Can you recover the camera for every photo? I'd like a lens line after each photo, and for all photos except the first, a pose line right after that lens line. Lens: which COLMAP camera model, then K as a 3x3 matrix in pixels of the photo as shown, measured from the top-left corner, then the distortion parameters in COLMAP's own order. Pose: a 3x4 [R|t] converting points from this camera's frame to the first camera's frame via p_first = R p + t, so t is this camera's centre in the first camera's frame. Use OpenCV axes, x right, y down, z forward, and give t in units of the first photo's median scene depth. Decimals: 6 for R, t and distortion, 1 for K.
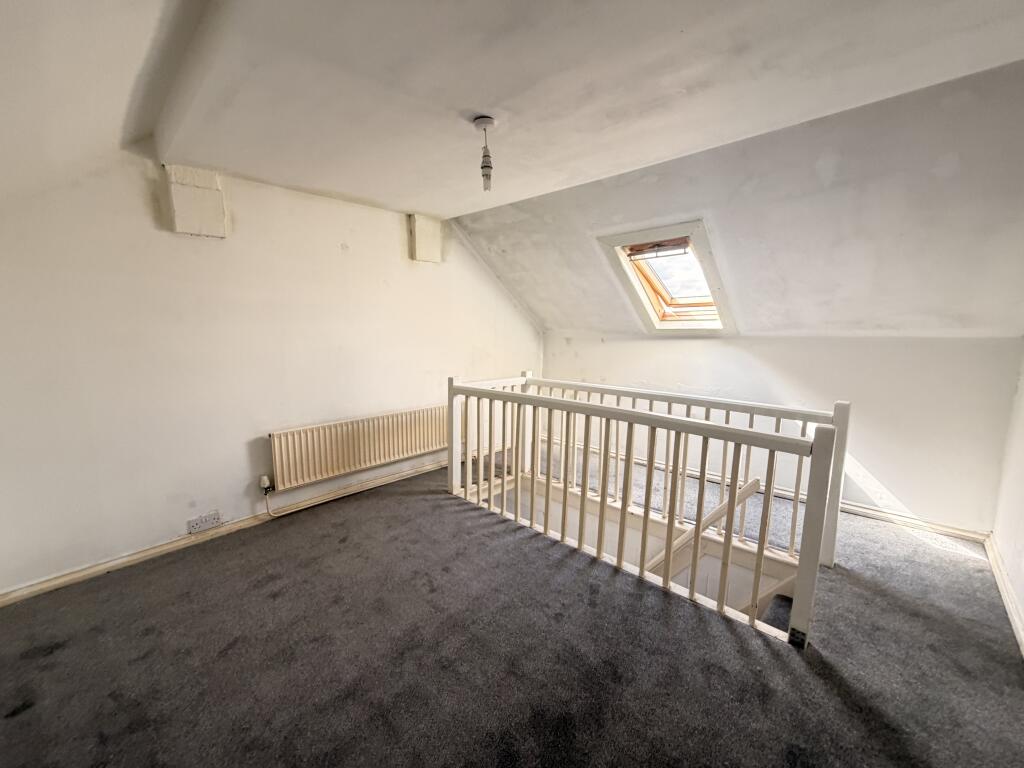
lens RADIAL K [[404.0, 0, 507.1], [0, 404.0, 386.8], [0, 0, 1]] dist [0.000414, 0.000062]
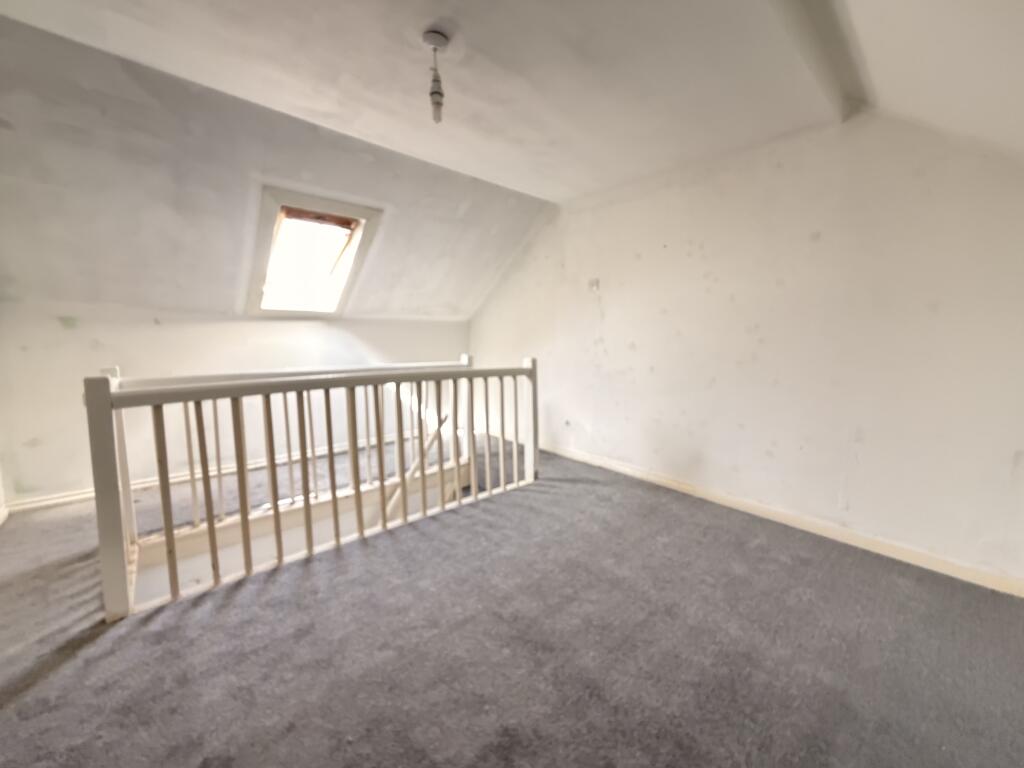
lens RADIAL K [[404.0, 0, 508.8], [0, 404.0, 386.2], [0, 0, 1]] dist [0.000414, 0.000062]
pose [[0.081272, -0.120071, 0.989433, -0.608911], [0.140127, 0.984234, 0.107930, 0.005973], [-0.986792, 0.129875, 0.096815, 0.520997]]
